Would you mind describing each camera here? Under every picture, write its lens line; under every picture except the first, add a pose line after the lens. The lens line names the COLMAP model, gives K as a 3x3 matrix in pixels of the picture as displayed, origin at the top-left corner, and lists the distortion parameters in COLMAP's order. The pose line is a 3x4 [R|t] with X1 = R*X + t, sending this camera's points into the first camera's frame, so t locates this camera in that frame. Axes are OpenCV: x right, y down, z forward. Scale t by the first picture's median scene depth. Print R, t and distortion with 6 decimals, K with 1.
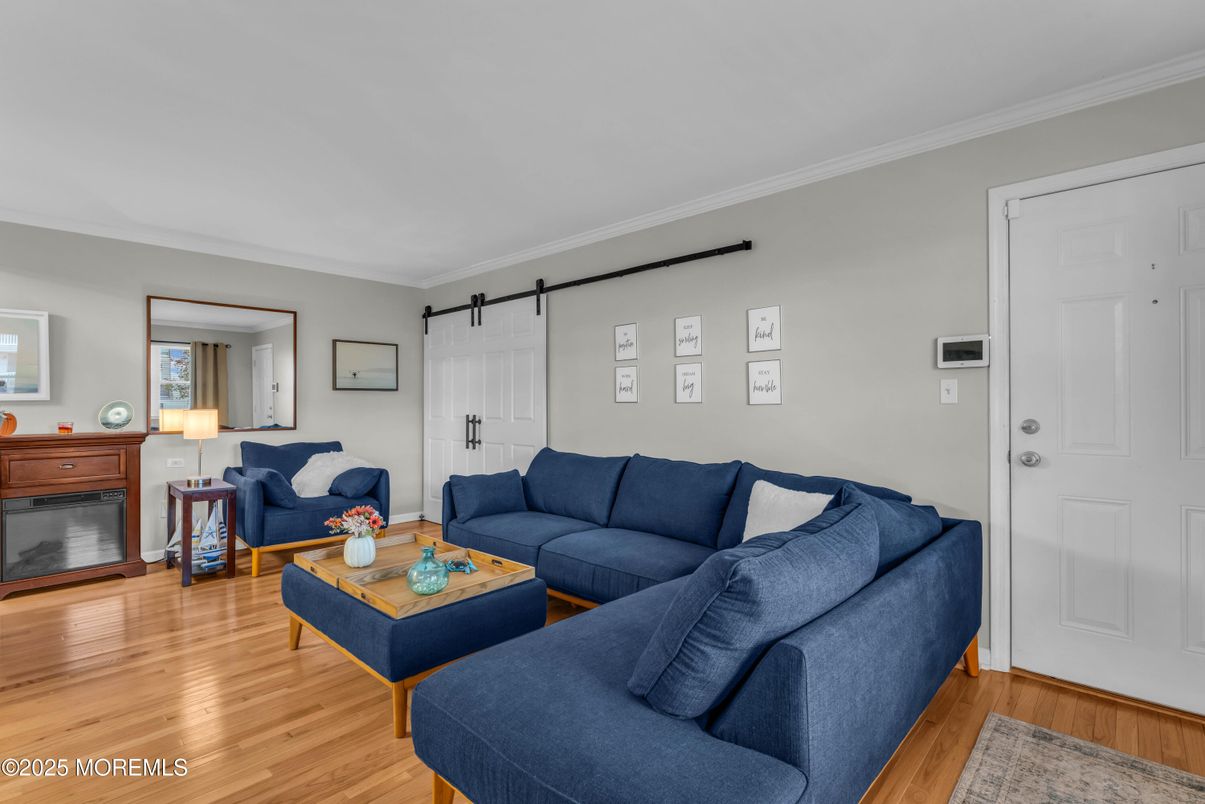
lens RADIAL K [[560.4, 0, 602.5], [0, 560.4, 402.0], [0, 0, 1]] dist [-0.001044, -0.000280]
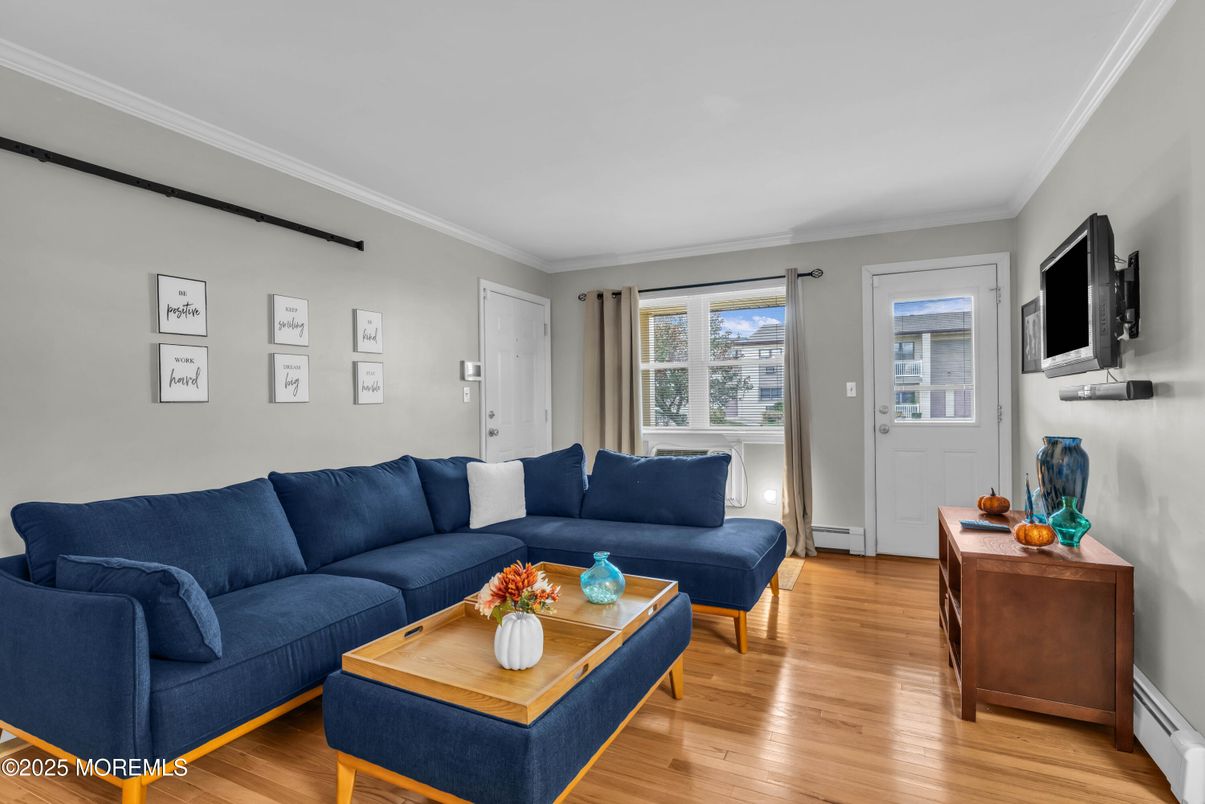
lens RADIAL K [[589.1, 0, 602.5], [0, 589.1, 402.0], [0, 0, 1]] dist [0.009327, -0.000615]
pose [[-0.303006, 0.002901, 0.952984, -0.729179], [0.005710, 0.999983, -0.001229, 0.004086], [-0.952971, 0.005070, -0.303018, 0.750730]]
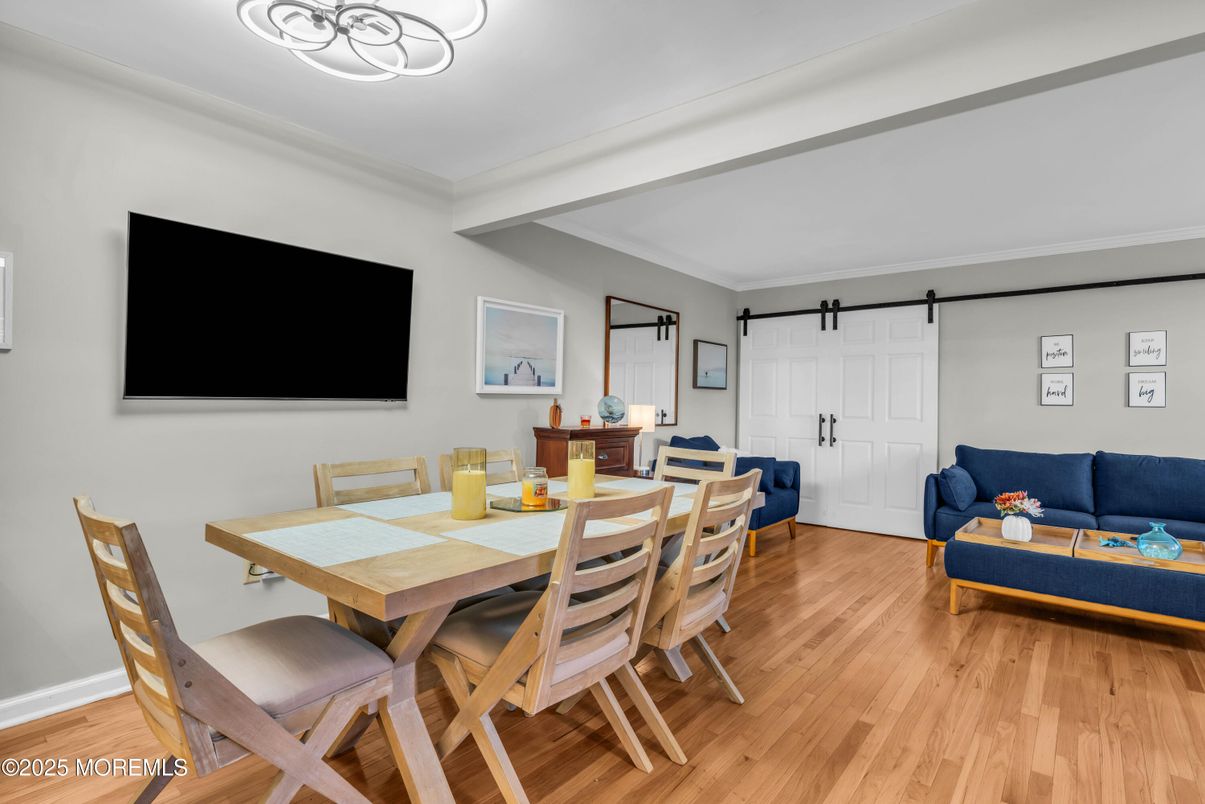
lens RADIAL K [[598.1, 0, 602.5], [0, 598.1, 402.0], [0, 0, 1]] dist [-0.000724, 0.001295]
pose [[0.997188, 0.016927, 0.073005, -0.942022], [-0.016947, 0.999856, -0.000340, 0.009663], [-0.073000, -0.000898, 0.997332, -0.121747]]
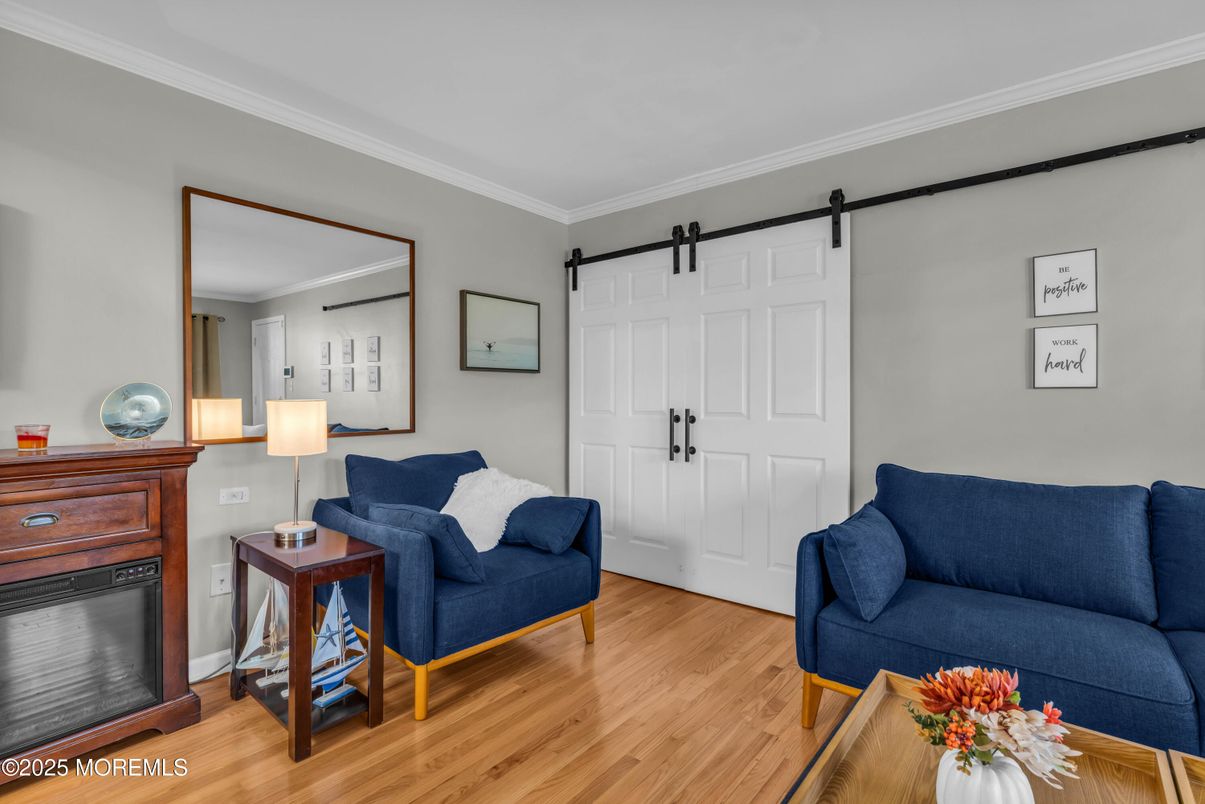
lens RADIAL K [[560.4, 0, 602.5], [0, 560.4, 402.0], [0, 0, 1]] dist [-0.001044, -0.000280]
pose [[0.997503, 0.001068, 0.070621, -0.471757], [-0.001978, 0.999916, 0.012814, 0.008736], [-0.070601, -0.012922, 0.997421, 0.454720]]
